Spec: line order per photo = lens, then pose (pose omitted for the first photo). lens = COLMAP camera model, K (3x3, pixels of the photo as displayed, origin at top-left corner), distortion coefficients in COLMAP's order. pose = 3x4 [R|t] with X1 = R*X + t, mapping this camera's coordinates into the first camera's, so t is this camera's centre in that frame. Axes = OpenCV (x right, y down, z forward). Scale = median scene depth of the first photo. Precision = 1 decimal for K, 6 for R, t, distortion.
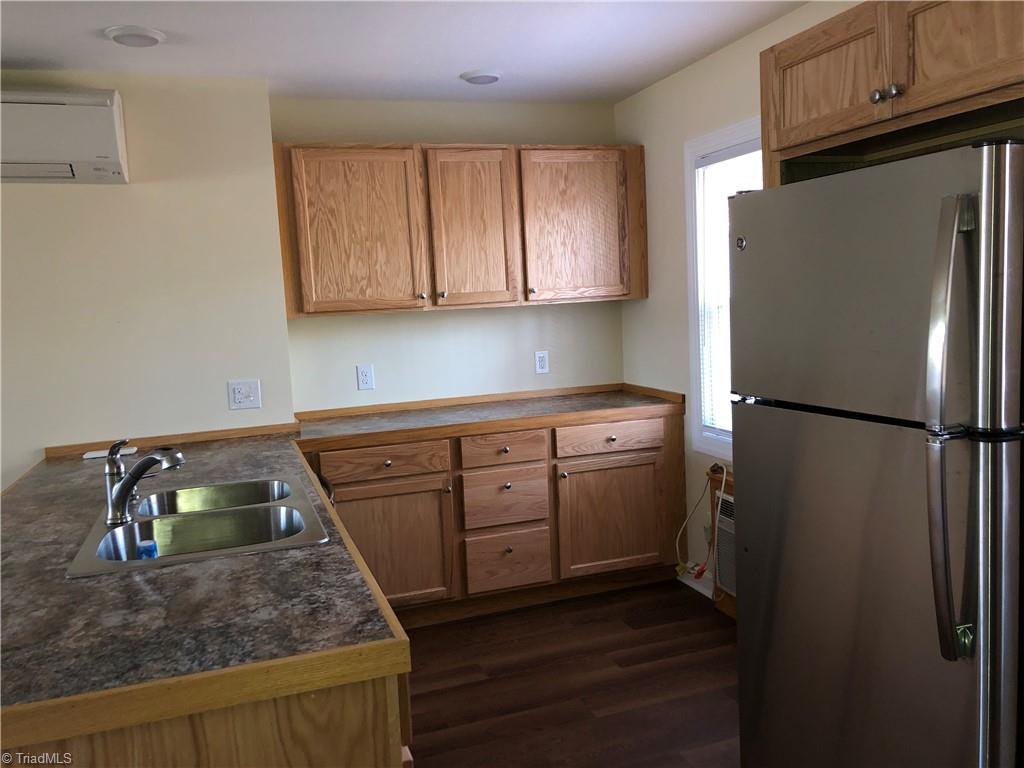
lens RADIAL K [[827.3, 0, 508.0], [0, 827.3, 388.6], [0, 0, 1]] dist [-0.012698, 0.010767]
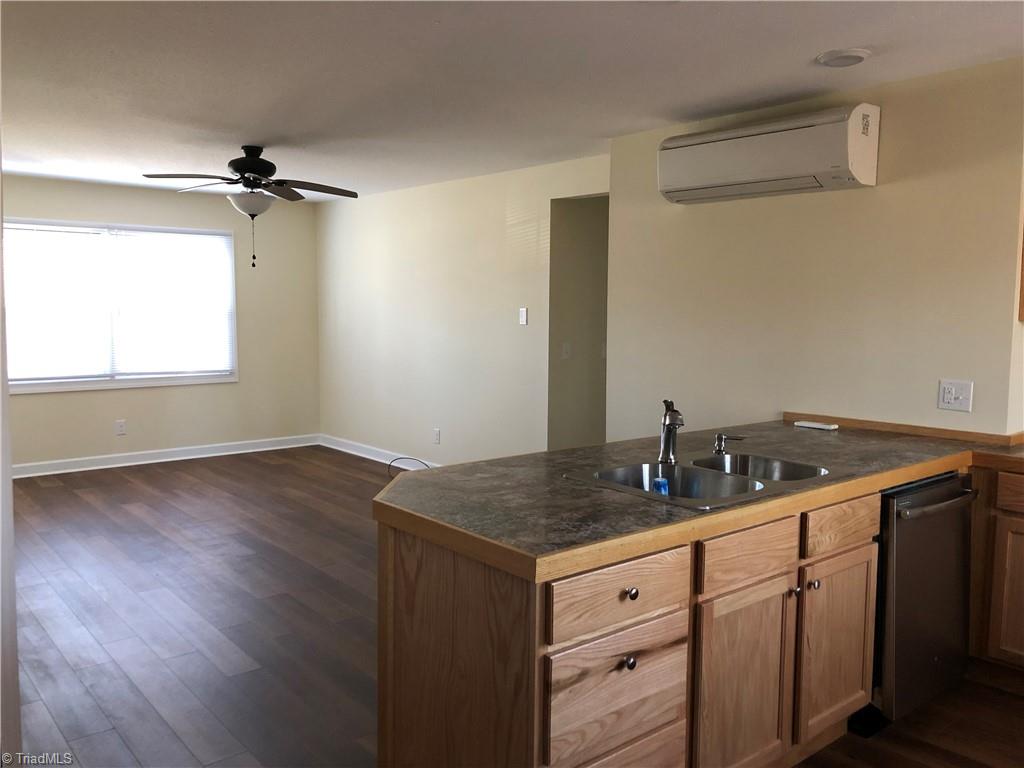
lens RADIAL K [[827.3, 0, 509.7], [0, 827.3, 377.7], [0, 0, 1]] dist [-0.012698, 0.010767]
pose [[0.342012, 0.134181, -0.930066, 0.915893], [-0.128912, 0.987095, 0.095004, -0.088427], [0.930811, 0.087404, 0.354895, 0.406438]]
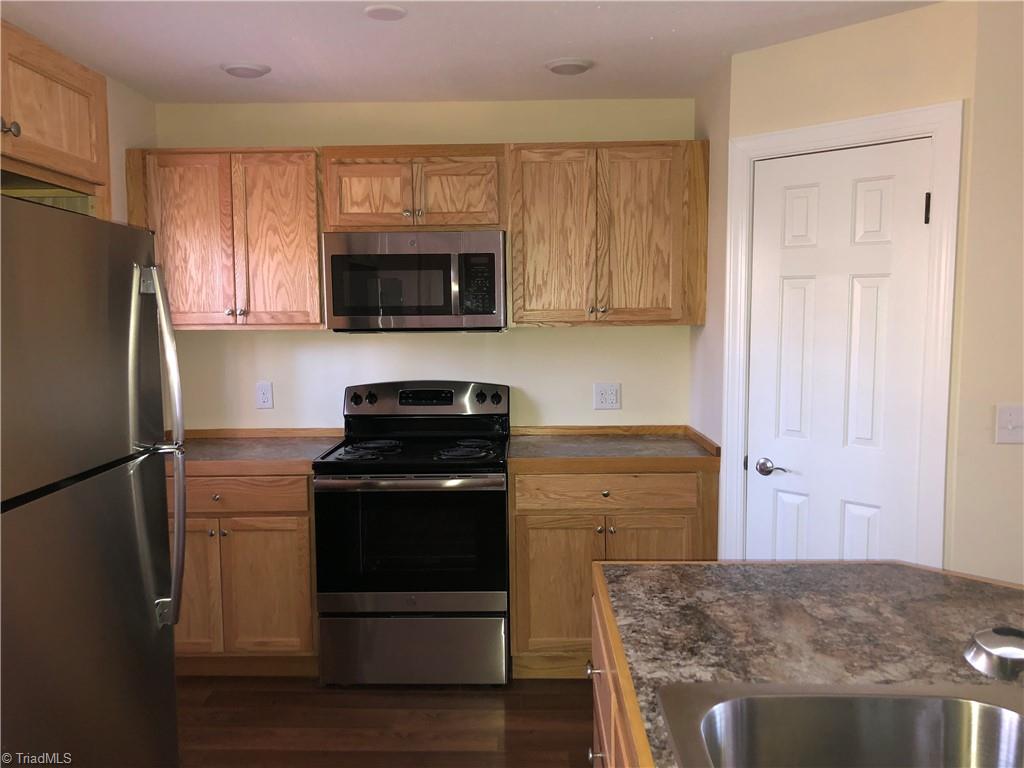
lens RADIAL K [[827.3, 0, 512.1], [0, 827.3, 385.4], [0, 0, 1]] dist [-0.012698, 0.010767]
pose [[-0.934174, 0.027235, 0.355777, -0.435384], [0.094017, 0.980636, 0.171795, -0.213801], [-0.344209, 0.193936, -0.918645, 1.981509]]
